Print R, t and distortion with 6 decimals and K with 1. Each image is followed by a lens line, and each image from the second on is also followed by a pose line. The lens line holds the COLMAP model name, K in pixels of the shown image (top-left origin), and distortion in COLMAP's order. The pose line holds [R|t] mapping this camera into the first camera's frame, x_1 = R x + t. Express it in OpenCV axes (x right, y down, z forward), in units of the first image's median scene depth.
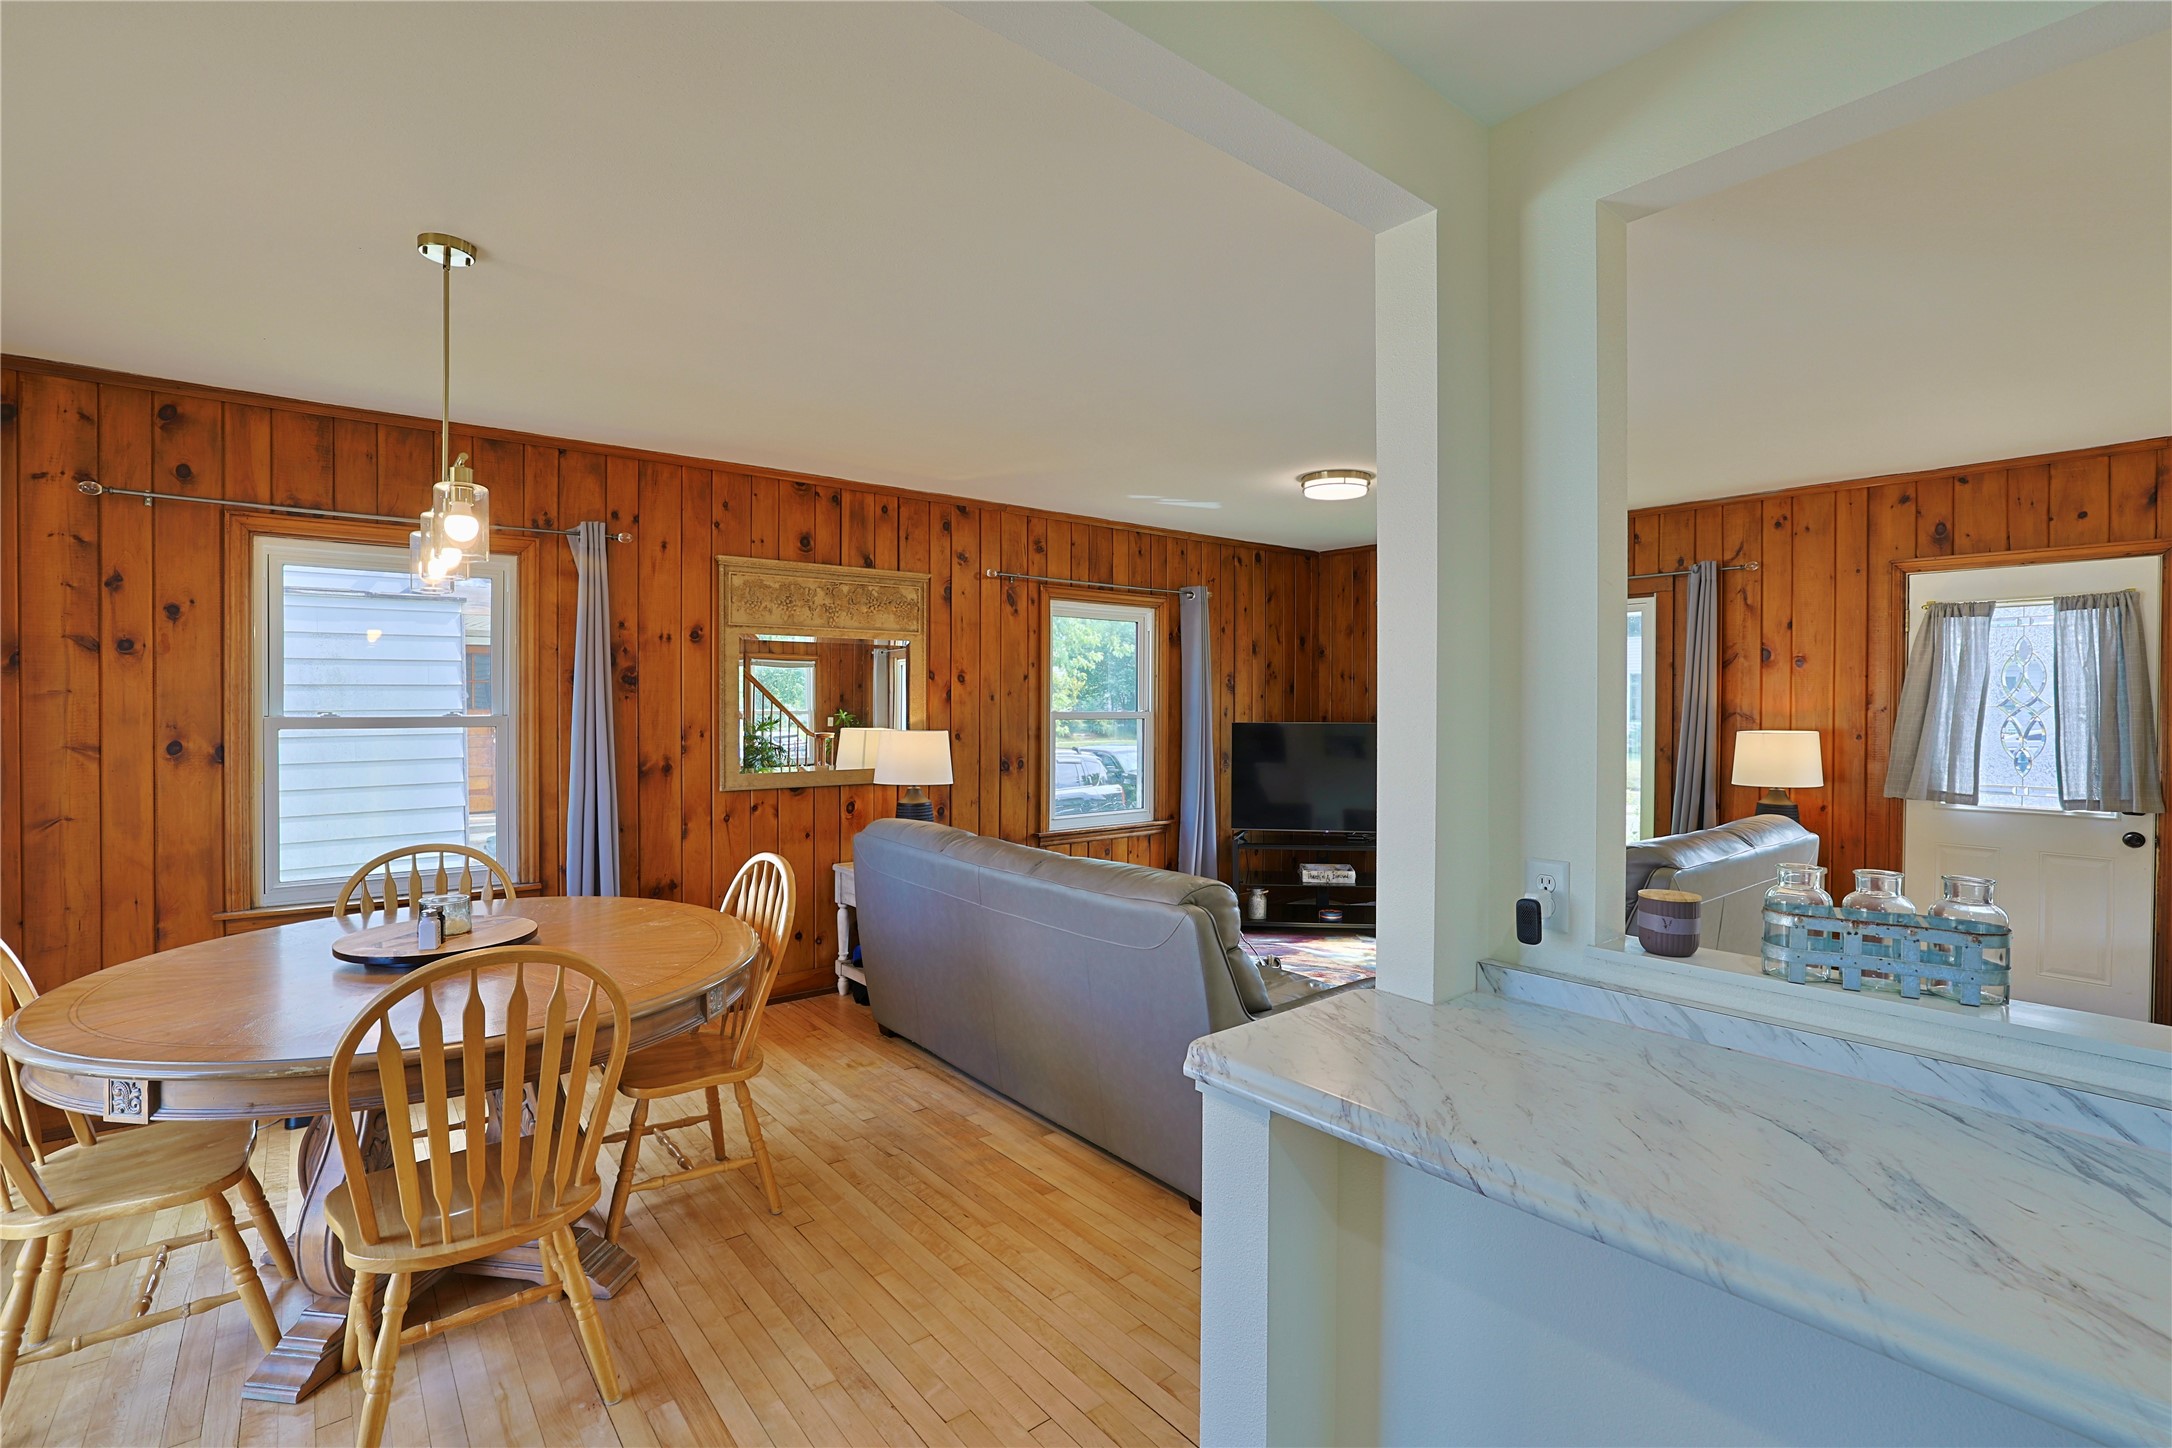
lens RADIAL K [[984.3, 0, 1084.9], [0, 984.3, 714.1], [0, 0, 1]] dist [-0.047839, 0.017987]
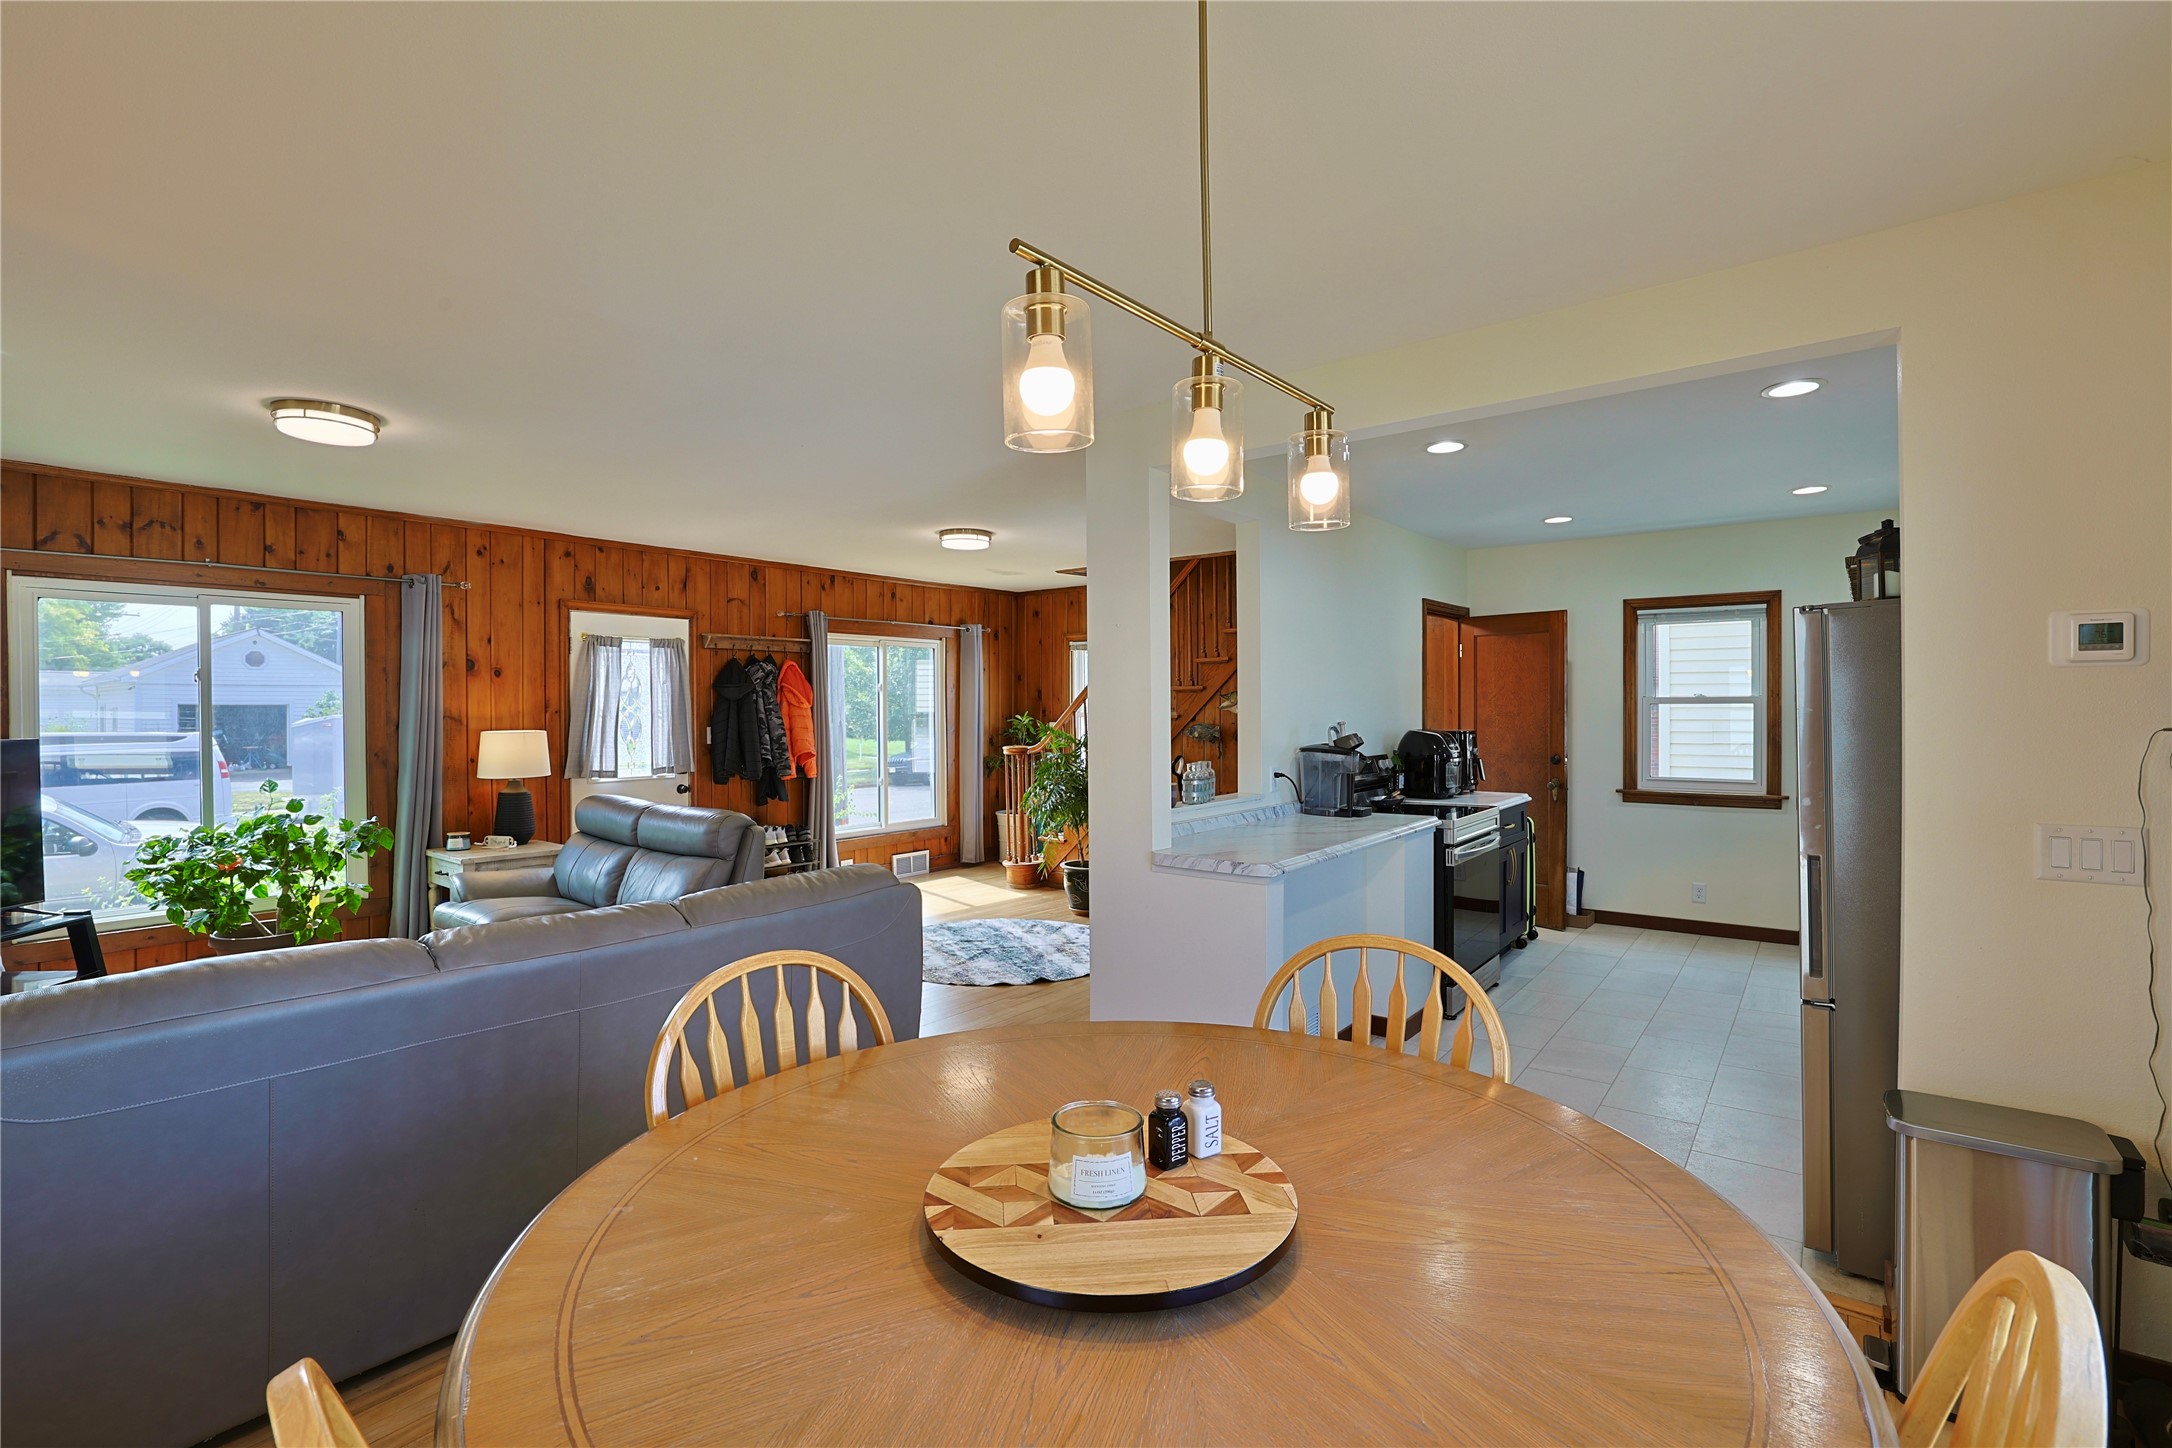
lens RADIAL K [[984.3, 0, 1075.3], [0, 984.3, 715.9], [0, 0, 1]] dist [-0.047839, 0.017987]
pose [[-0.218506, -0.010302, 0.975781, -0.647228], [0.014357, 0.999802, 0.013770, -0.007957], [-0.975730, 0.017018, -0.218315, 0.638790]]
